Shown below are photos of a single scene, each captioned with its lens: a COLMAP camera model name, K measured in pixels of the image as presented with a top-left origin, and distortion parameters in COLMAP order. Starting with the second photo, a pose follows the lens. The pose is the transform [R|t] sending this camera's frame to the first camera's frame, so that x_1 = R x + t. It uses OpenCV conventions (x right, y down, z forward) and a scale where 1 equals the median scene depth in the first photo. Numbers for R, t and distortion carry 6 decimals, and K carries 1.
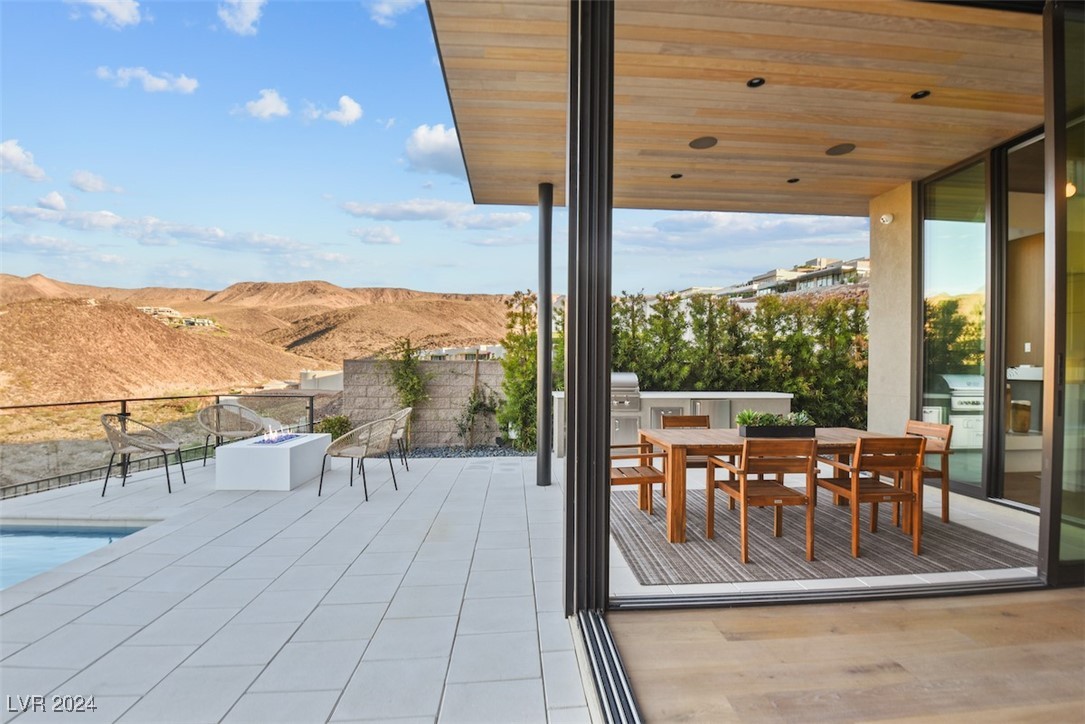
lens RADIAL K [[506.8, 0, 549.8], [0, 506.8, 360.9], [0, 0, 1]] dist [-0.018134, -0.004450]
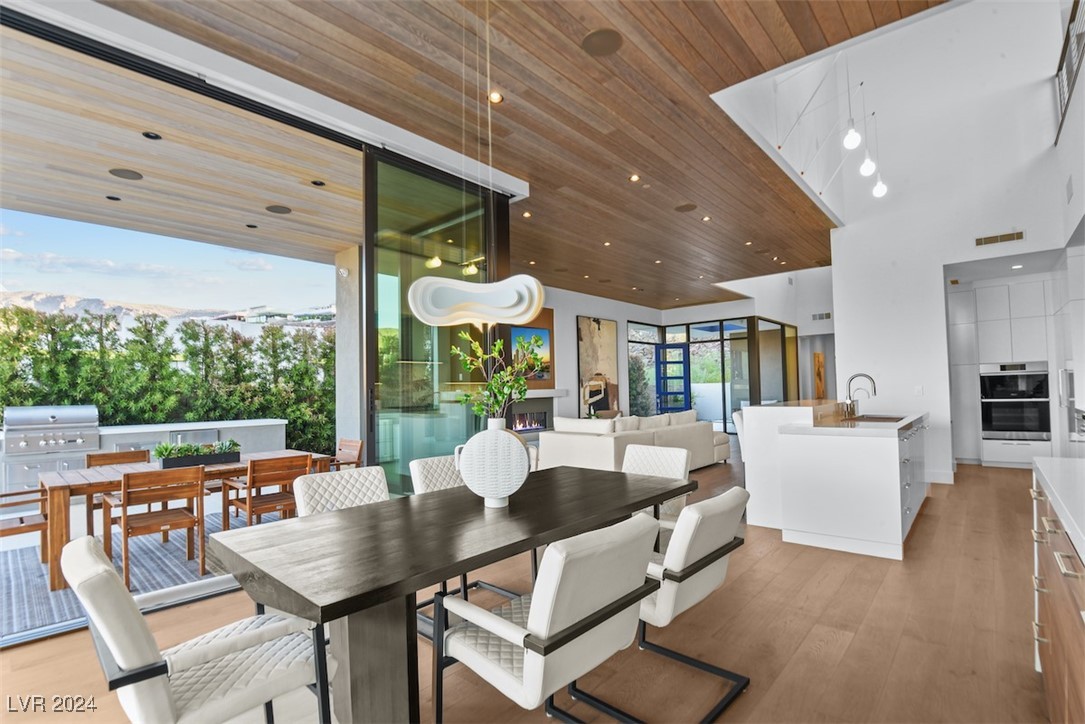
lens RADIAL K [[506.8, 0, 539.9], [0, 506.8, 368.2], [0, 0, 1]] dist [-0.018134, -0.004450]
pose [[0.722225, 0.011510, 0.691563, 0.118114], [0.009029, 0.999619, -0.026066, -0.010592], [-0.691599, 0.025069, 0.721846, -0.135891]]
